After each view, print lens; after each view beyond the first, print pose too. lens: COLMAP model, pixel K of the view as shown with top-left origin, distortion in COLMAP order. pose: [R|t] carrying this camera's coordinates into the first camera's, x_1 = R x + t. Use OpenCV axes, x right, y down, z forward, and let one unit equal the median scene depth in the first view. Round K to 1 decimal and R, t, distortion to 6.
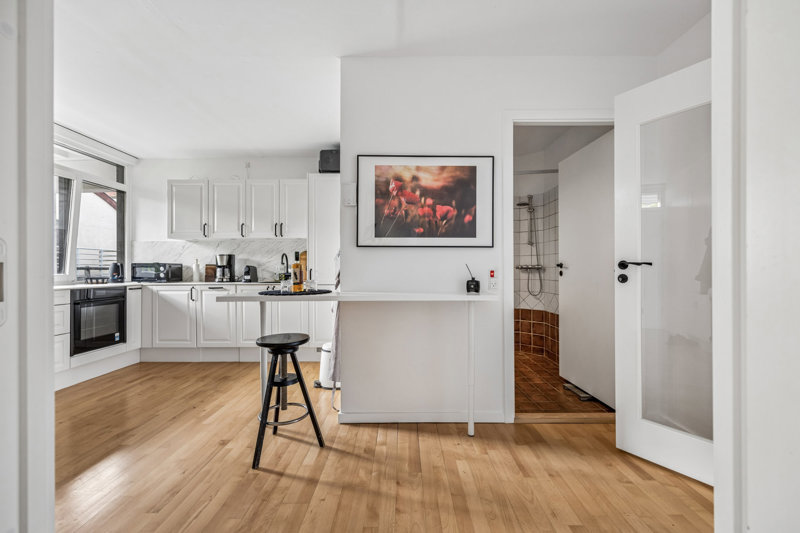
lens RADIAL K [[335.0, 0, 399.6], [0, 335.0, 272.3], [0, 0, 1]] dist [0.001738, -0.000038]
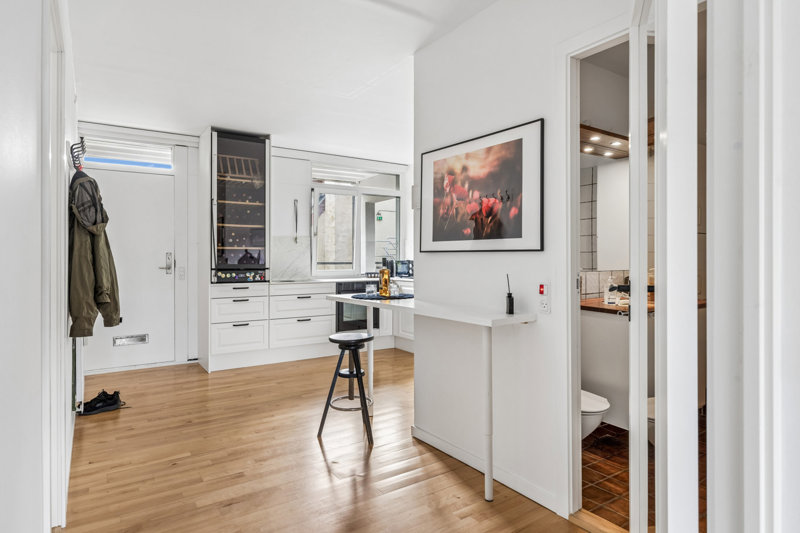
lens RADIAL K [[460.2, 0, 396.6], [0, 460.2, 261.9], [0, 0, 1]] dist [-0.007792, 0.003553]
pose [[0.563420, 0.006556, -0.826144, 0.889247], [-0.003160, 0.999978, 0.005781, -0.056377], [0.826164, -0.000647, 0.563429, 0.221439]]
